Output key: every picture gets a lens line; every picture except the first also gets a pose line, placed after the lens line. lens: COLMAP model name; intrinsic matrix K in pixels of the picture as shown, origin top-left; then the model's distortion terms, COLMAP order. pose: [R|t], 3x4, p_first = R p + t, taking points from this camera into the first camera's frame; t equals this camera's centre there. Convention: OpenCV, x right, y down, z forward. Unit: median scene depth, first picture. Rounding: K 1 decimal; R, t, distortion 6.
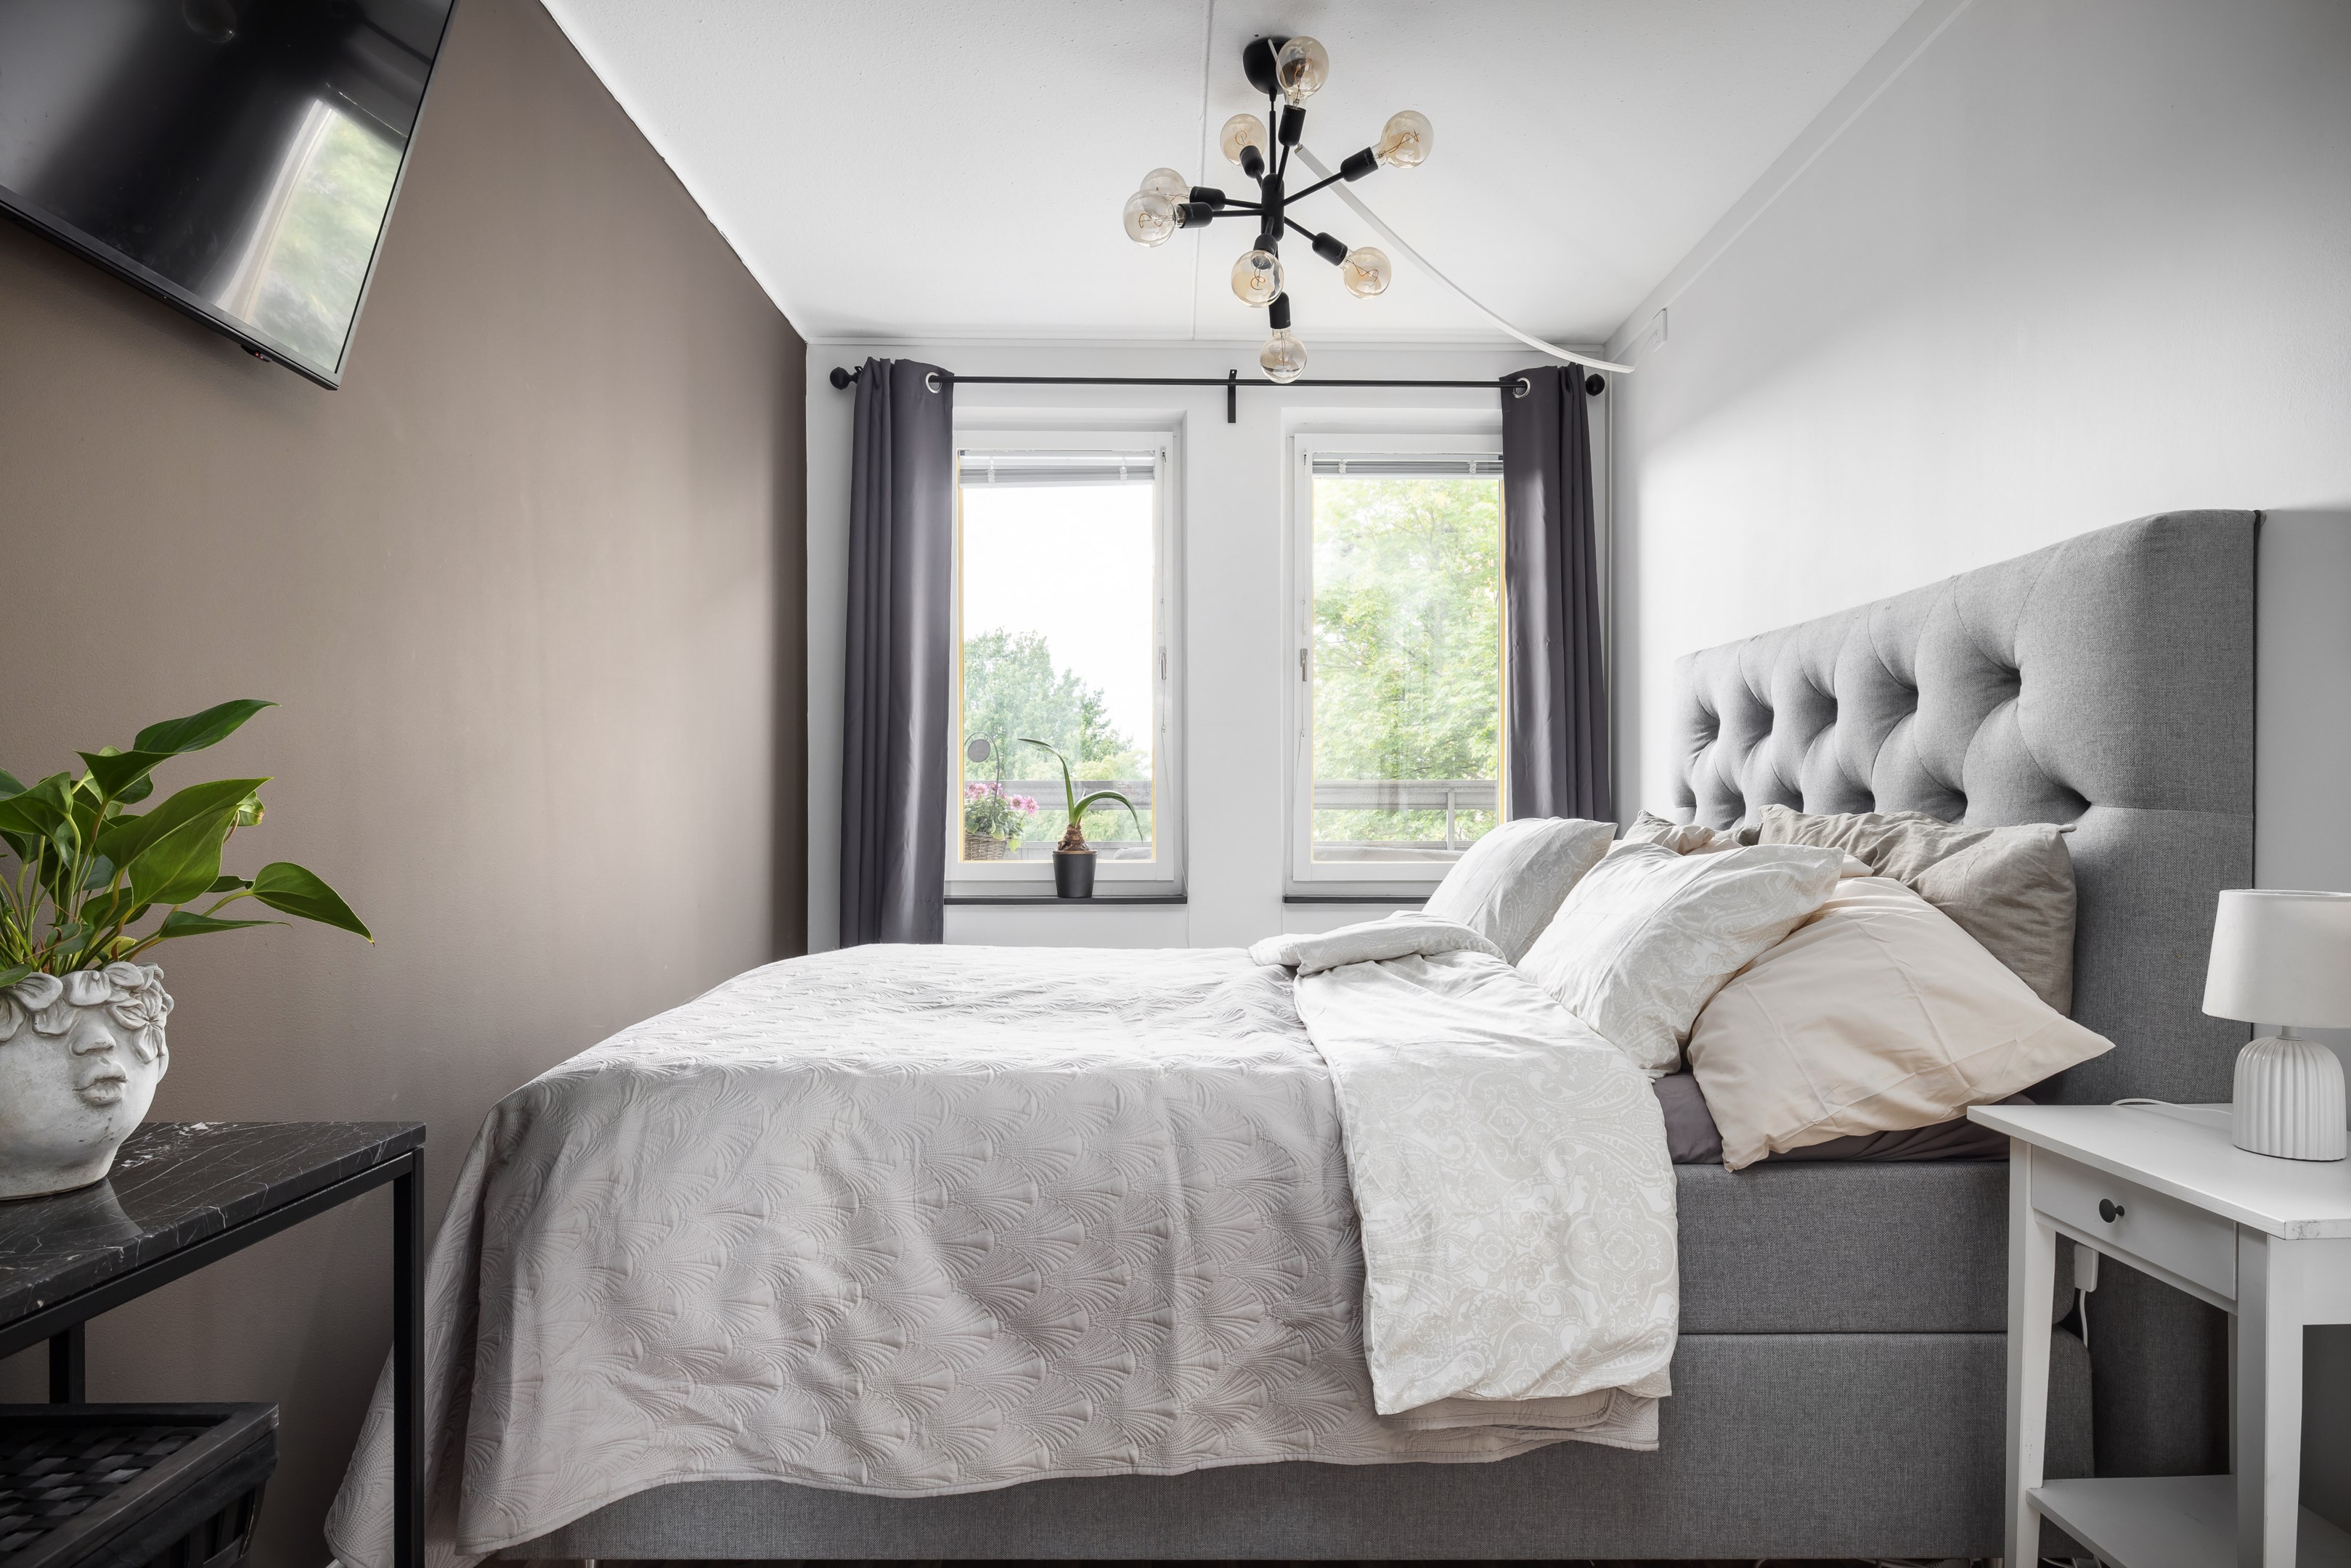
lens RADIAL K [[1422.0, 0, 1181.2], [0, 1422.0, 797.6], [0, 0, 1]] dist [-0.002462, -0.000325]
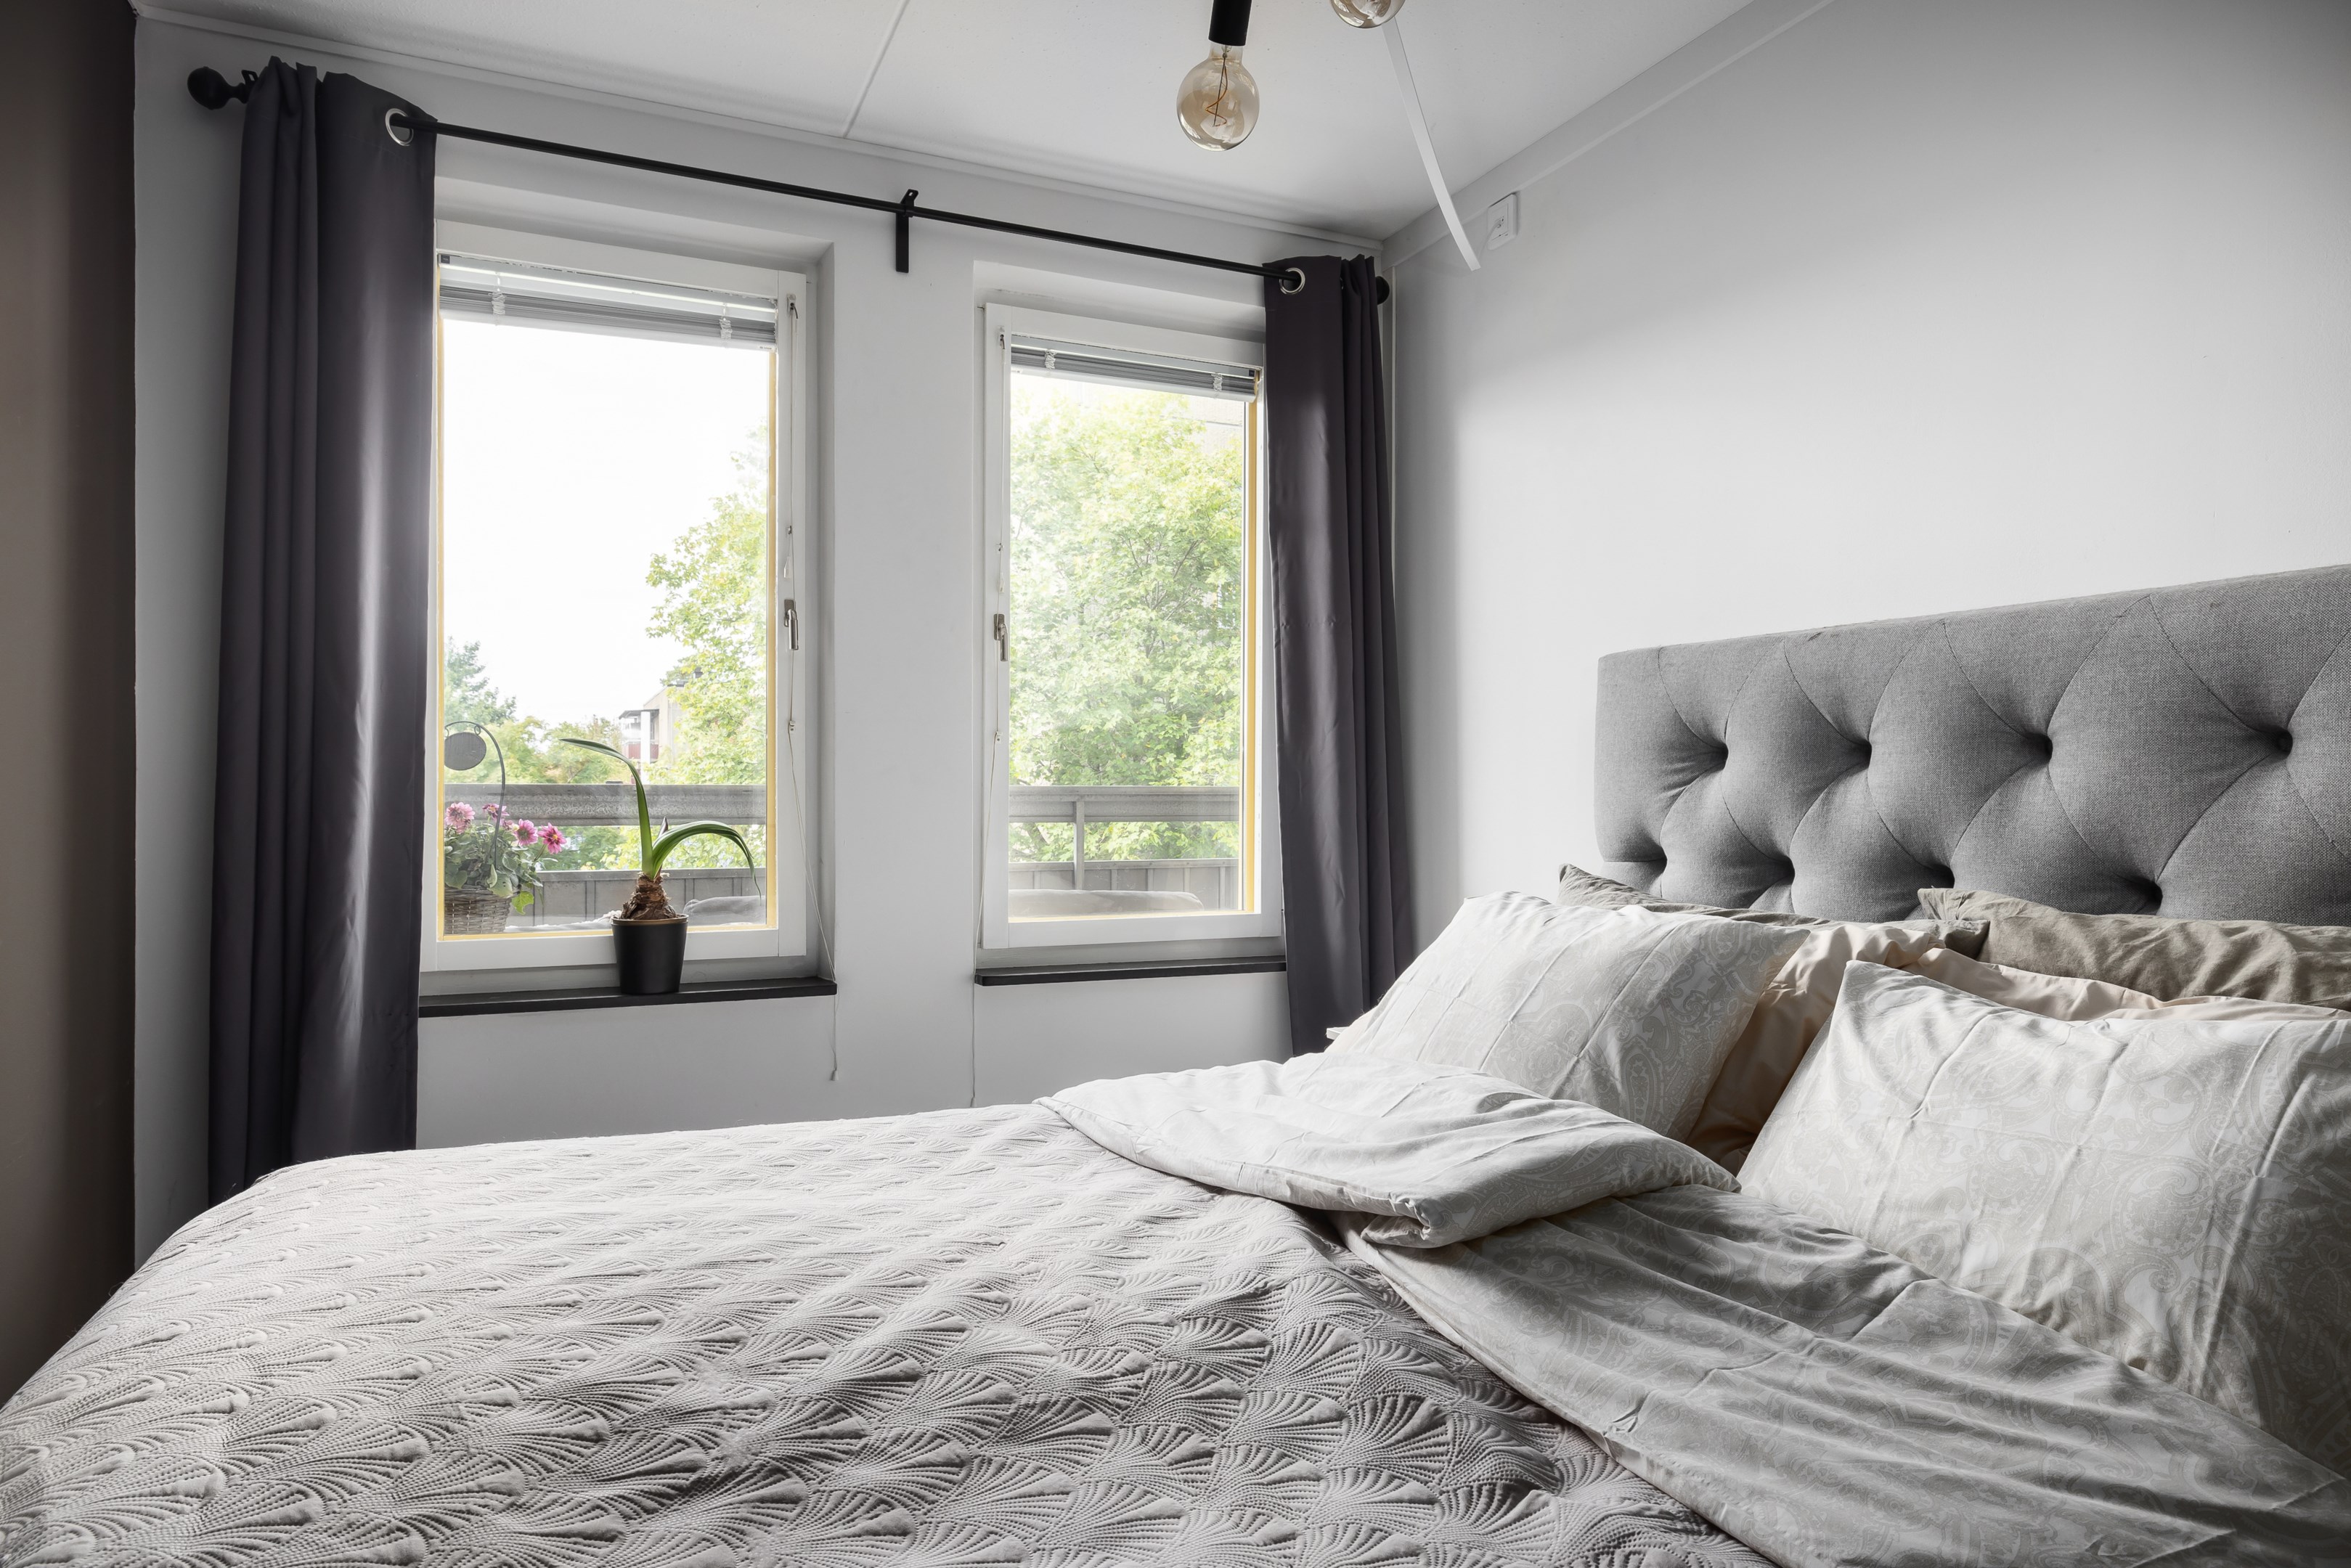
lens RADIAL K [[1422.0, 0, 1173.8], [0, 1422.0, 781.7], [0, 0, 1]] dist [-0.002462, -0.000325]
pose [[0.913508, 0.002398, 0.406814, -0.119604], [-0.006963, 0.999928, 0.009742, -0.030363], [-0.406761, -0.011732, 0.913459, 0.332074]]
